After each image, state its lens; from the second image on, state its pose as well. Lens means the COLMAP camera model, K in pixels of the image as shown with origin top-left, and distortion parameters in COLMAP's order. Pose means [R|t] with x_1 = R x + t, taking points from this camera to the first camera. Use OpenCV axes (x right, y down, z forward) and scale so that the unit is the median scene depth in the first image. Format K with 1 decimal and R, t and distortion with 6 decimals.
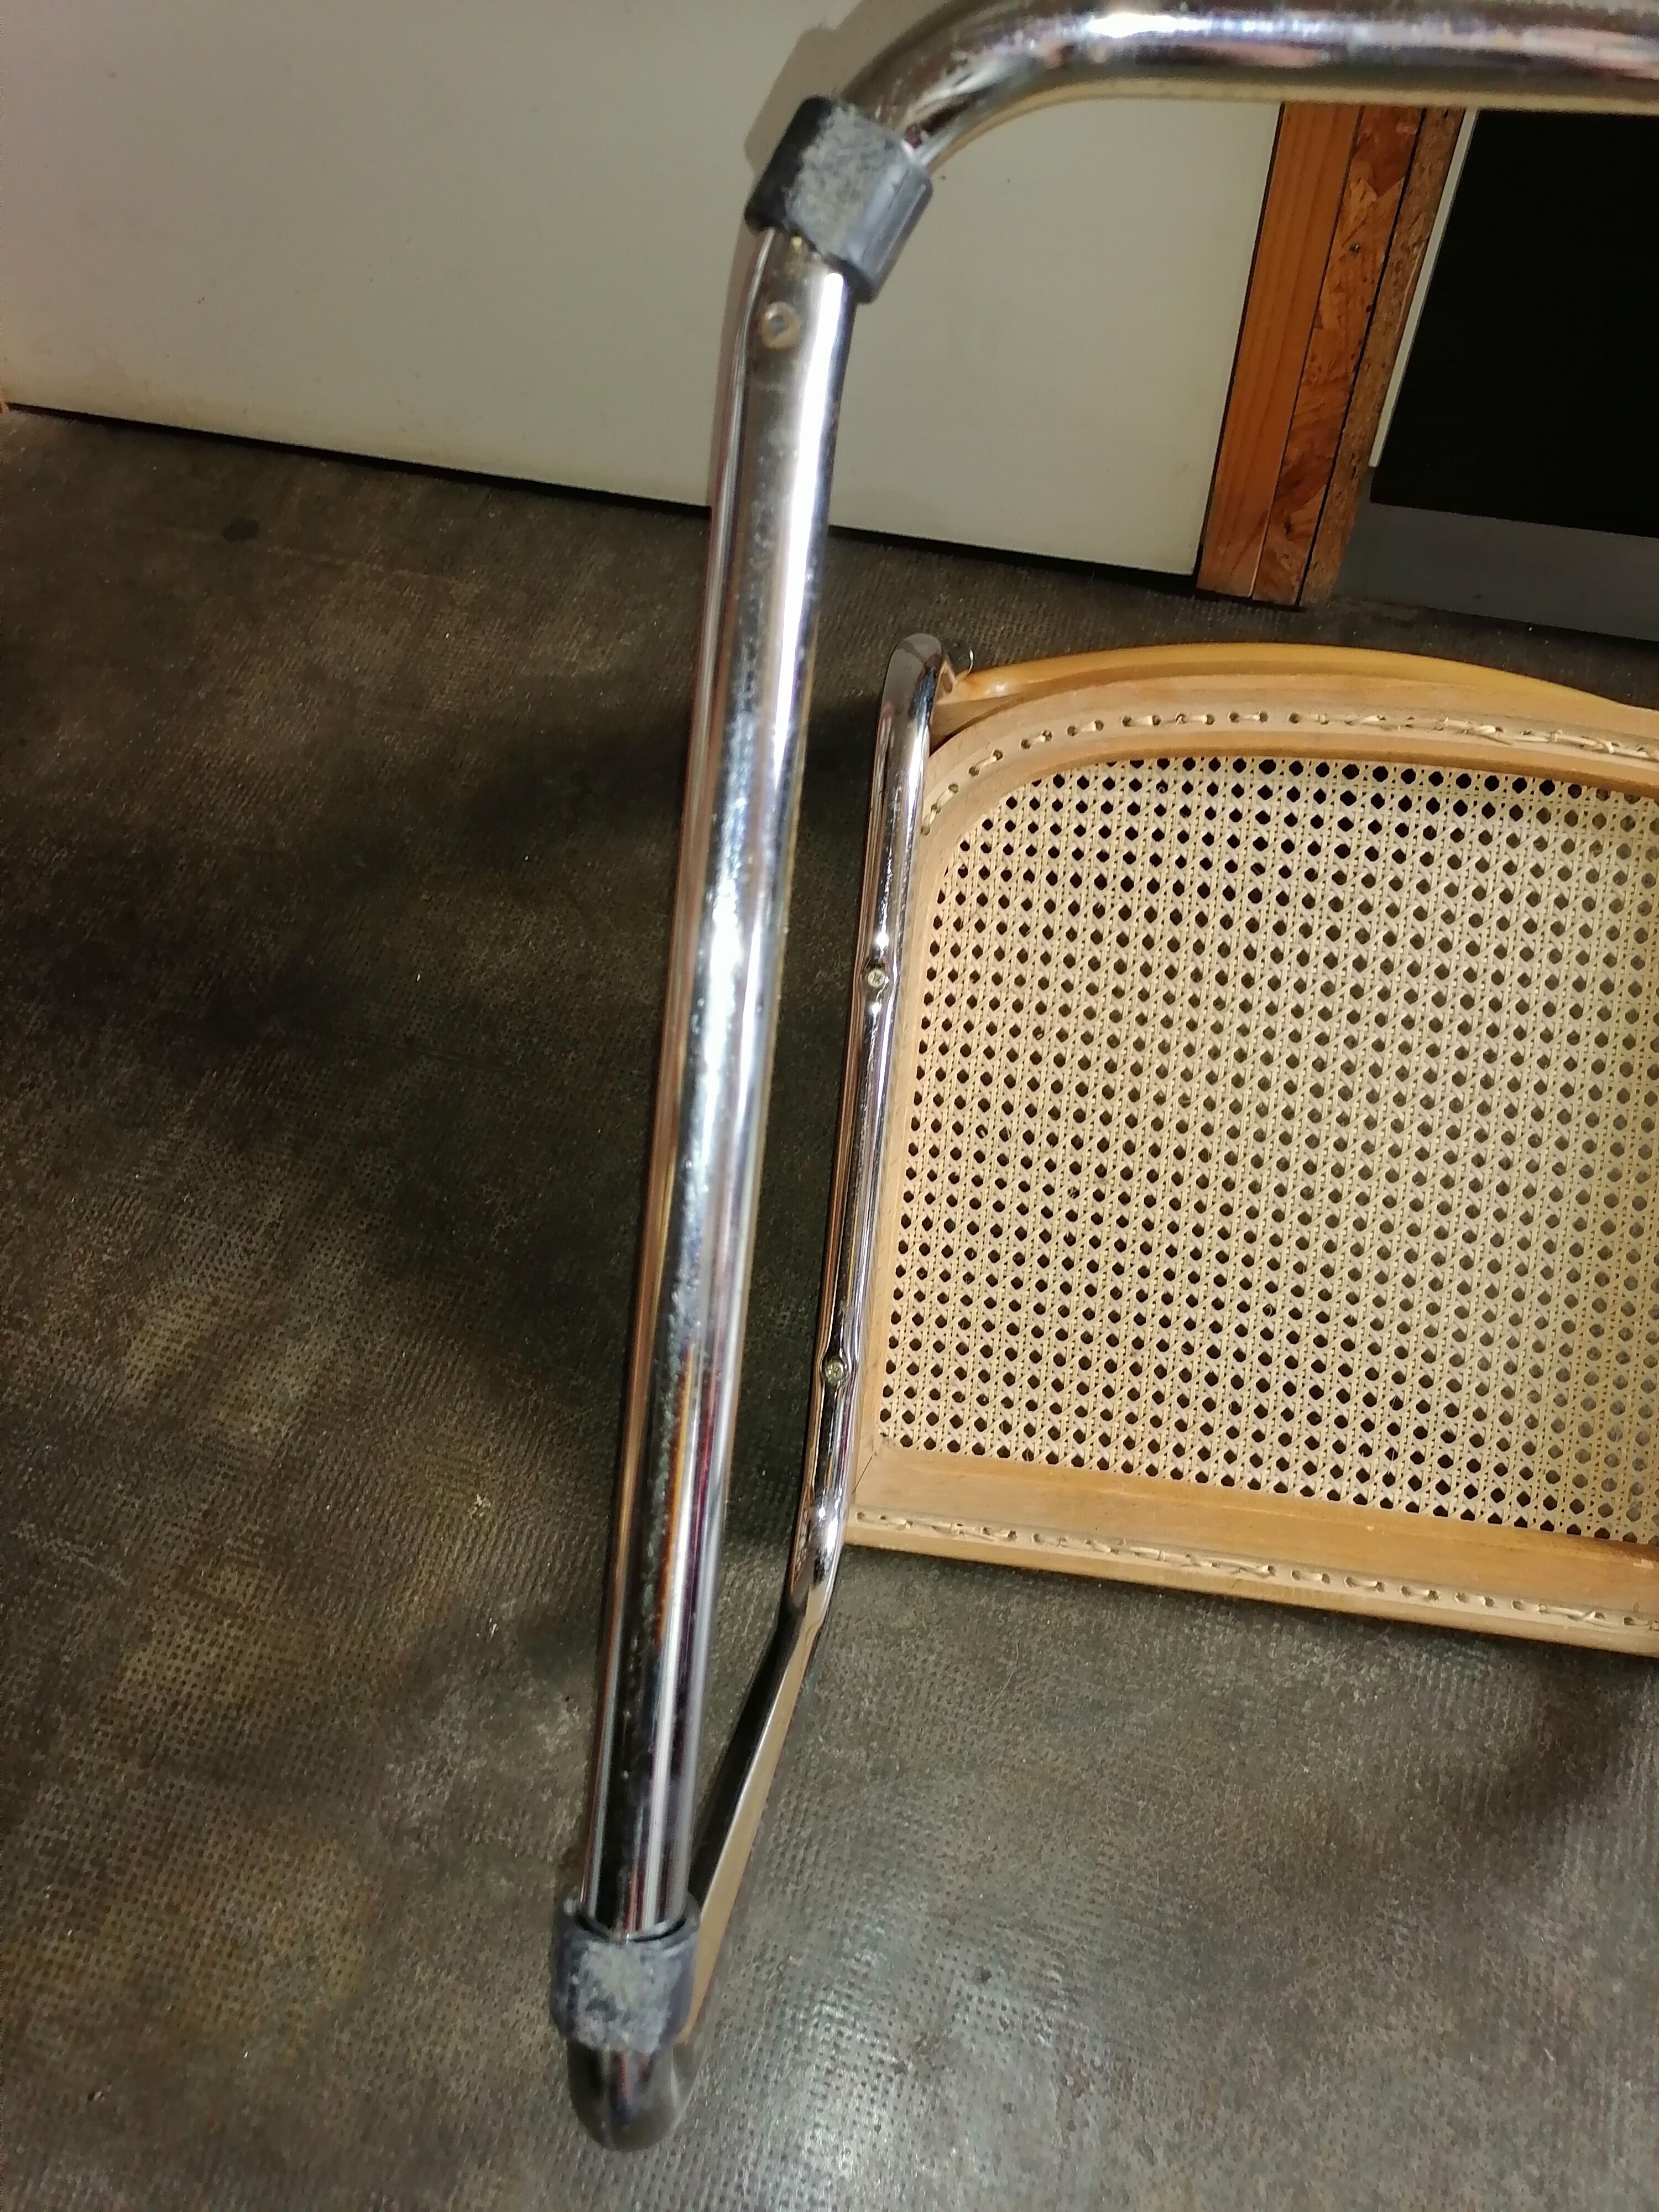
lens RADIAL K [[1686.5, 0, 823.4], [0, 1686.5, 1106.9], [0, 0, 1]] dist [0.019145, -0.006456]
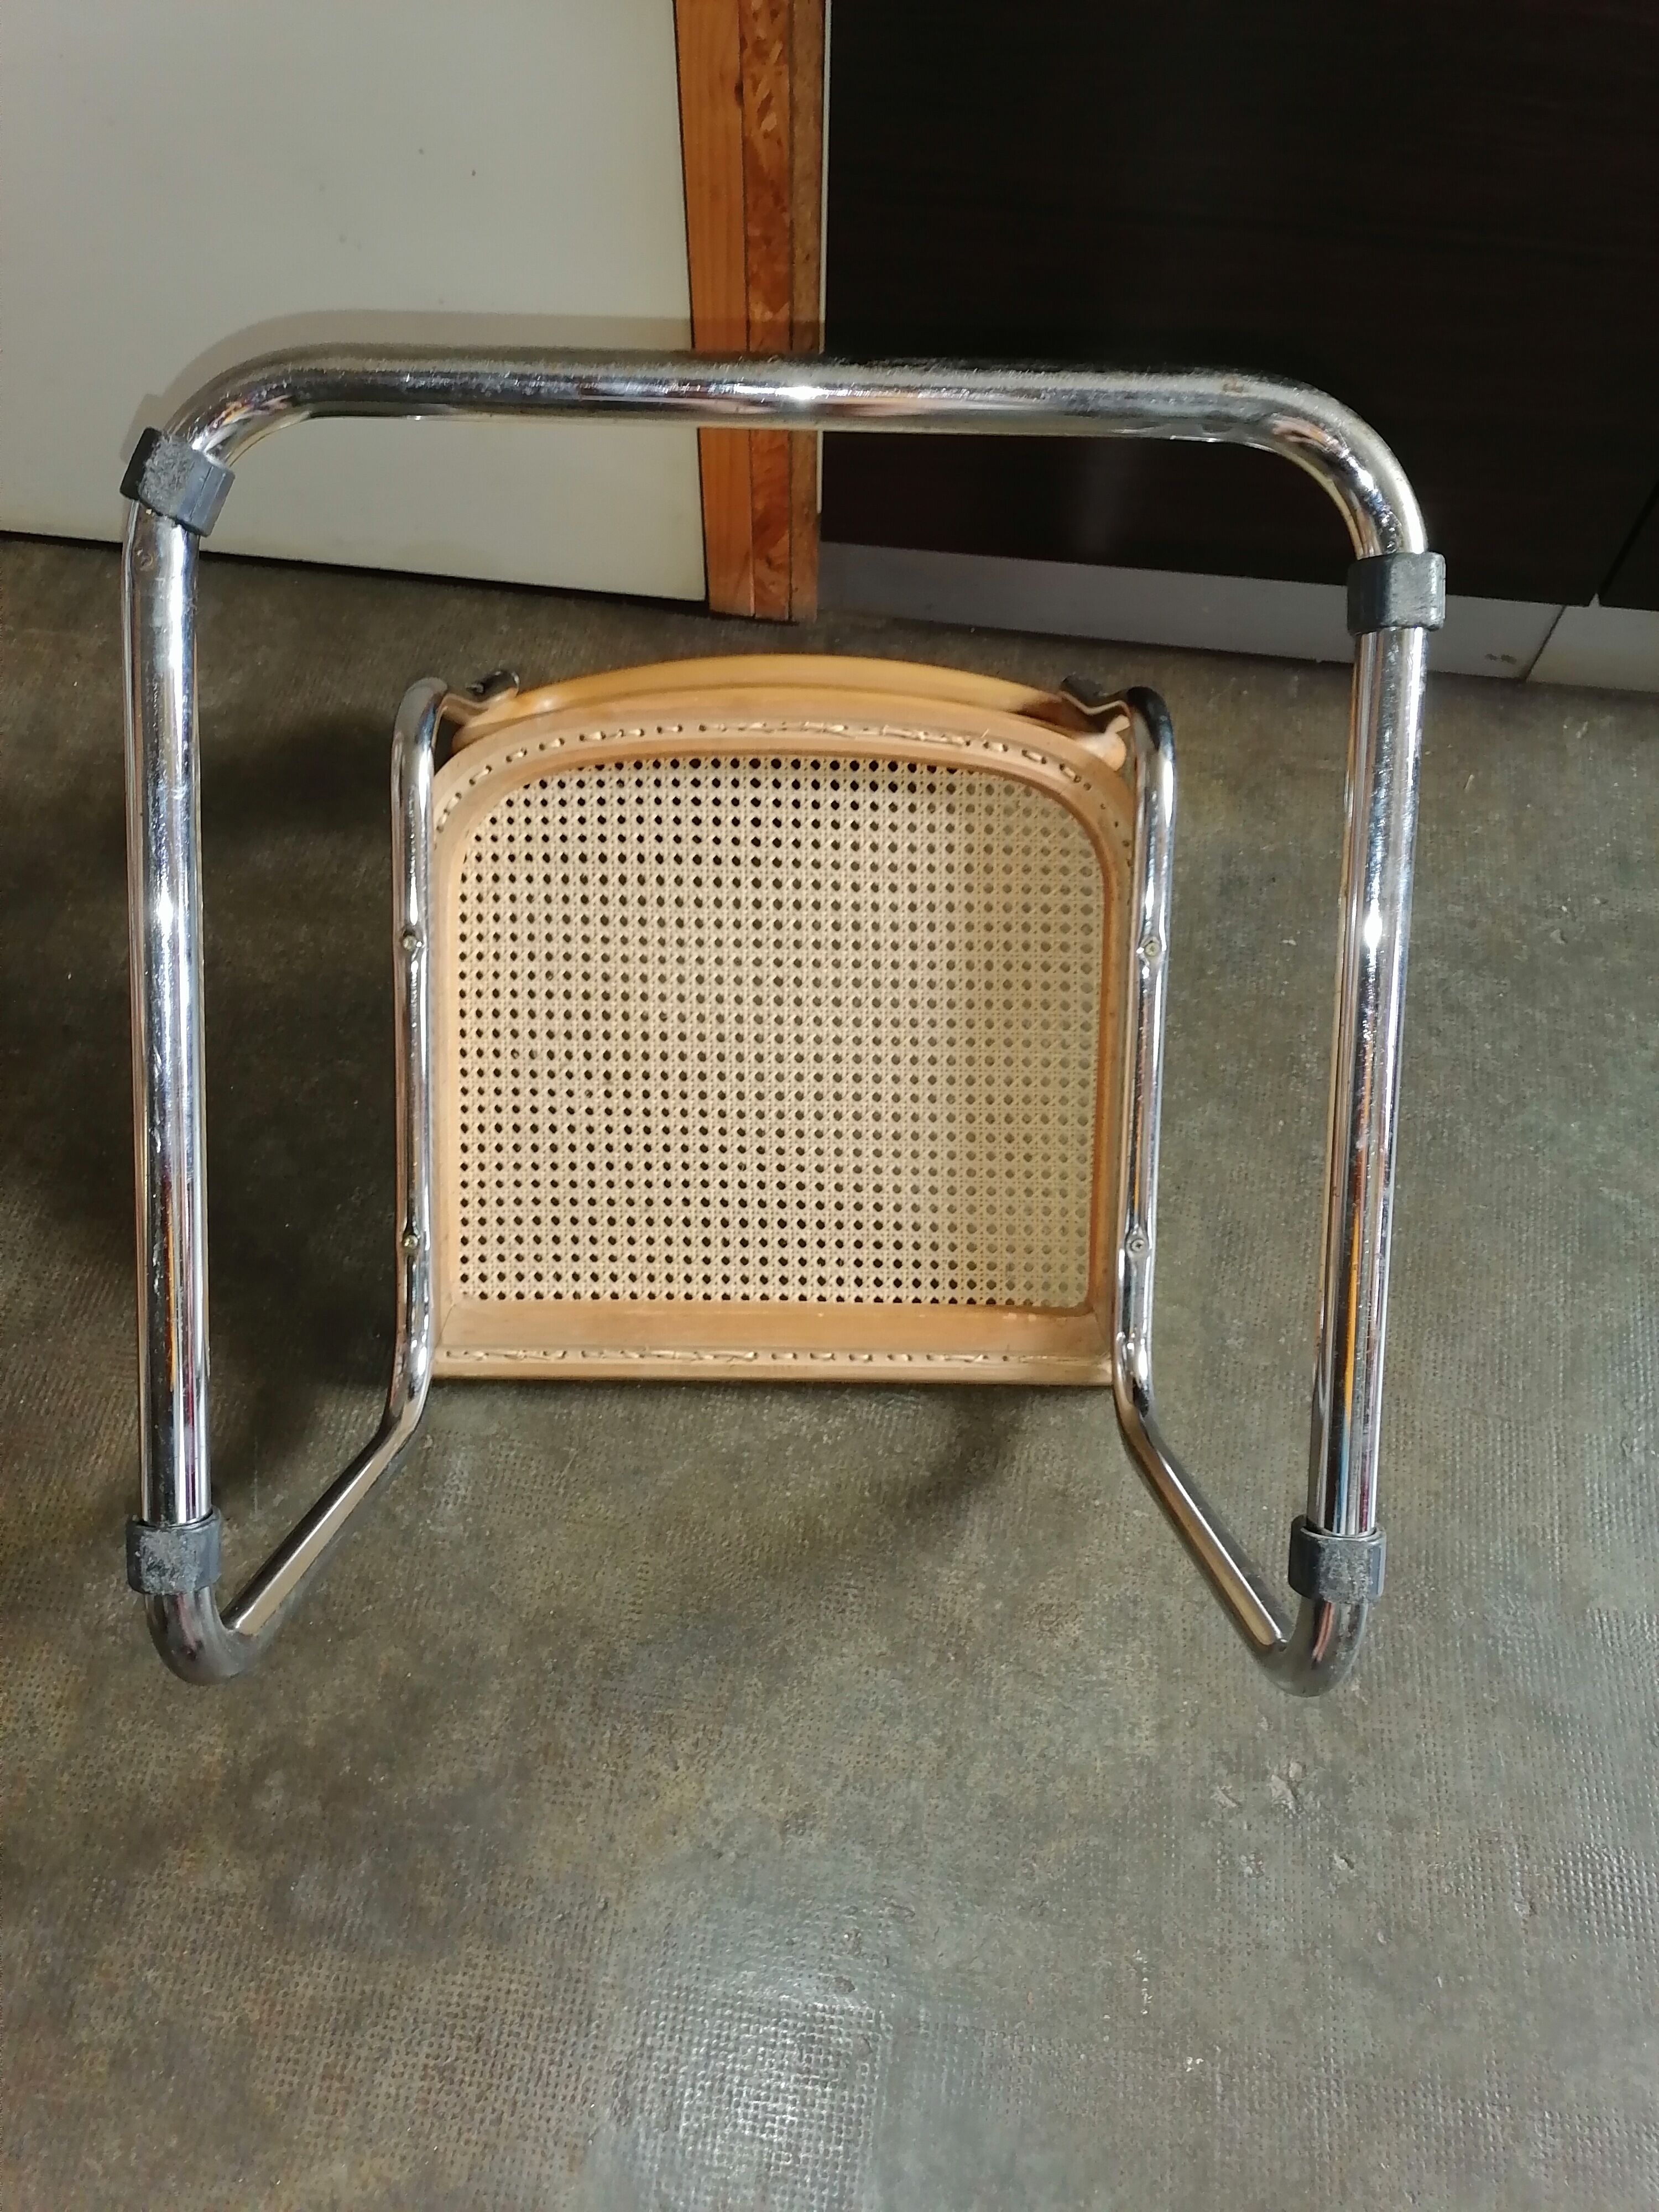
lens RADIAL K [[1686.5, 0, 839.6], [0, 1686.5, 1106.6], [0, 0, 1]] dist [0.019145, -0.006456]
pose [[0.986147, -0.094803, 0.136112, 0.166014], [0.092694, 0.995457, 0.021767, 0.051964], [-0.137557, -0.008849, 0.990454, -0.349796]]
